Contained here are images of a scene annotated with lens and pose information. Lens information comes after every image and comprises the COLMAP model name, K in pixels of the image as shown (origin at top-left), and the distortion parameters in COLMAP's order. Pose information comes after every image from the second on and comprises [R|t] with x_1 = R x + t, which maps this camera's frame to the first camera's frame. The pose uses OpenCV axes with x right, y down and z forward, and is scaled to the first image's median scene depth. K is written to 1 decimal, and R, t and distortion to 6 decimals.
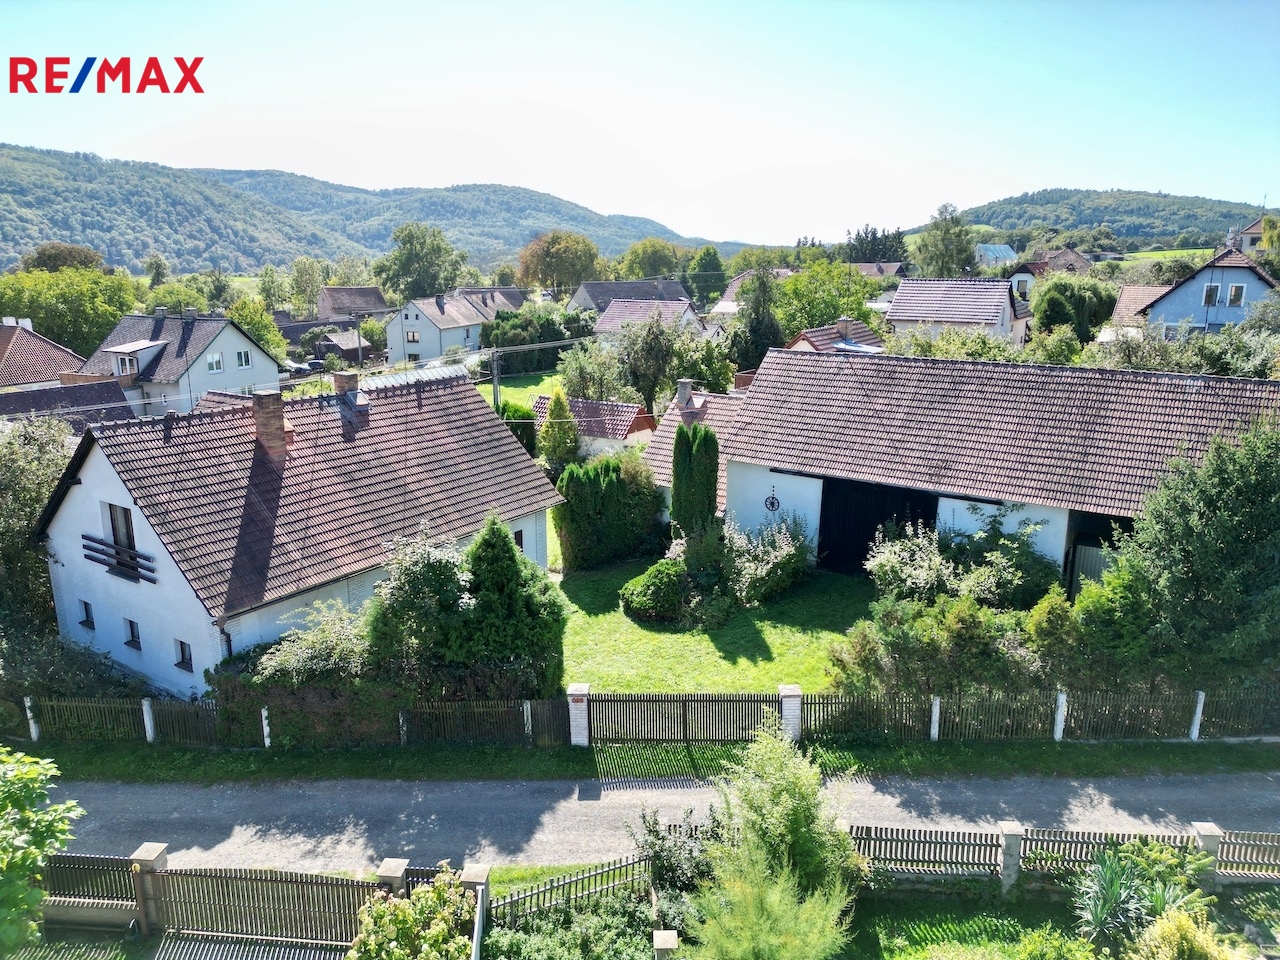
lens RADIAL K [[904.2, 0, 640.0], [0, 904.2, 480.0], [0, 0, 1]] dist [0.090567, -0.095159]
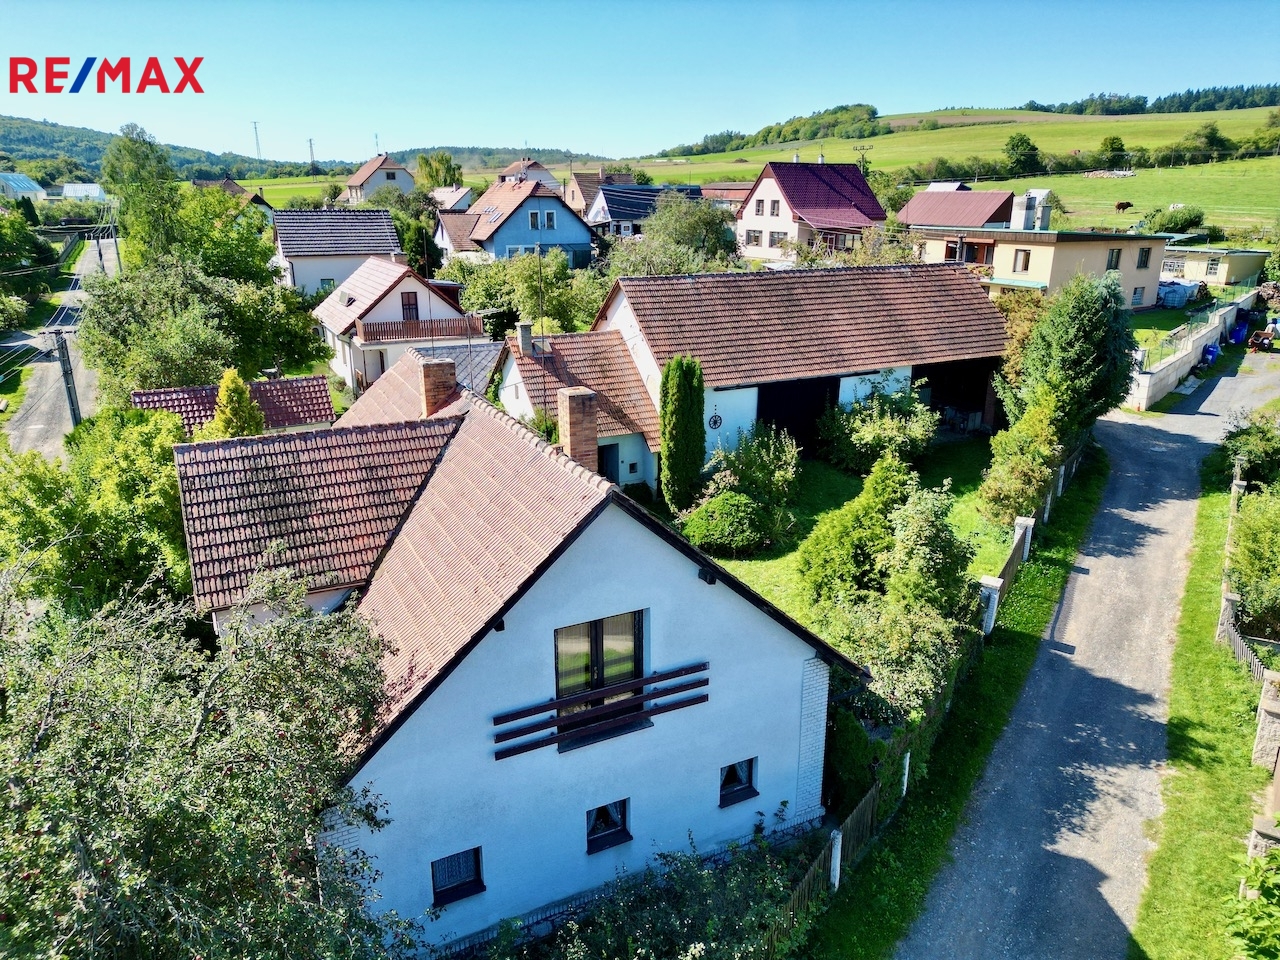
lens RADIAL K [[904.2, 0, 640.0], [0, 904.2, 480.0], [0, 0, 1]] dist [0.090567, -0.095159]
pose [[0.482522, -0.265334, 0.834728, -0.857680], [0.209422, 0.960320, 0.184197, -0.130645], [-0.850480, 0.085931, 0.518942, 0.587016]]
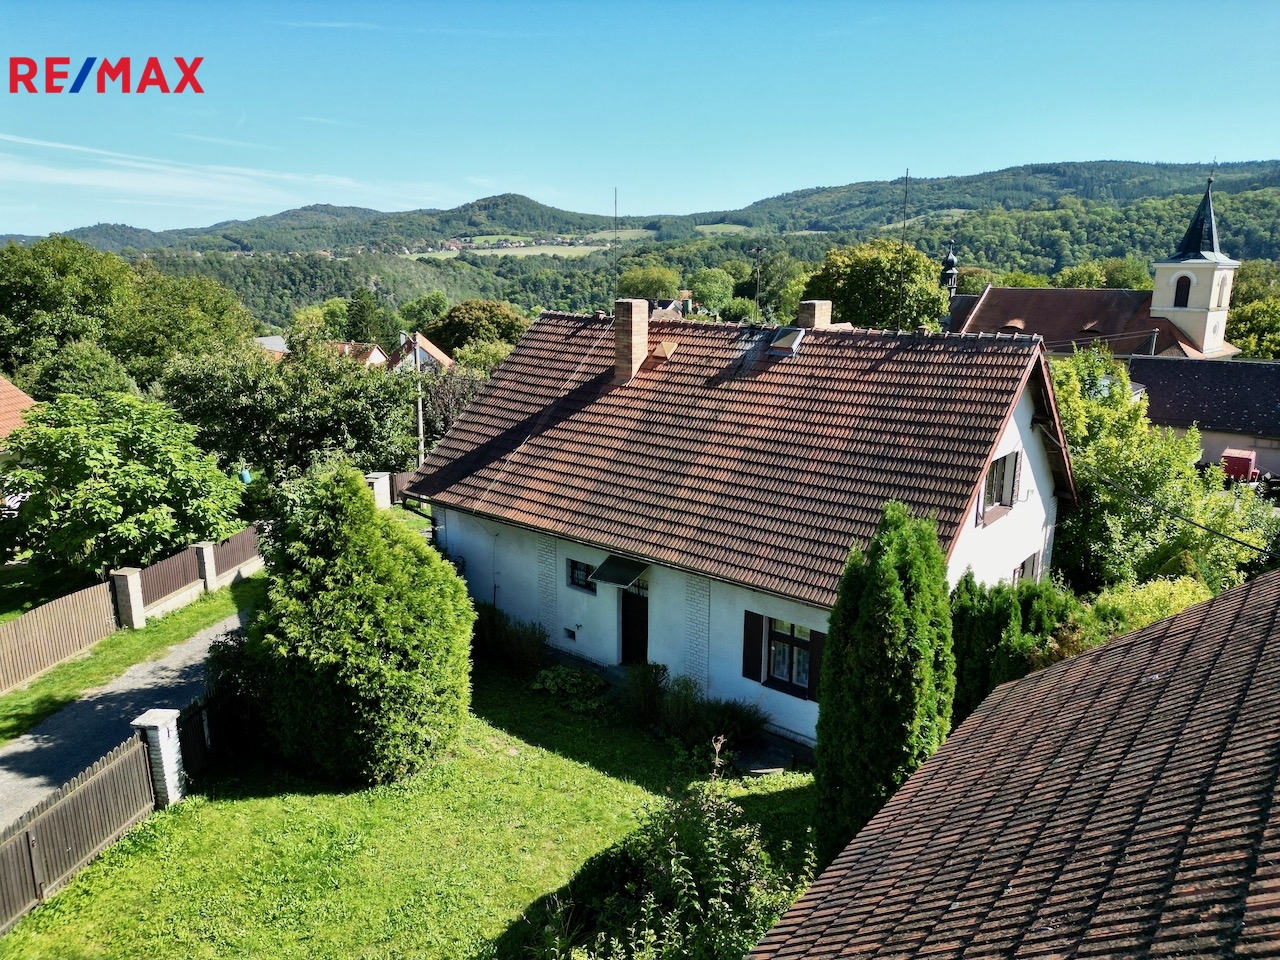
lens RADIAL K [[904.2, 0, 640.0], [0, 904.2, 480.0], [0, 0, 1]] dist [0.090567, -0.095159]
pose [[-0.094062, 0.239663, -0.966289, 0.380292], [-0.240145, 0.936470, 0.255644, -0.142400], [0.966169, 0.256096, -0.030532, 0.987426]]
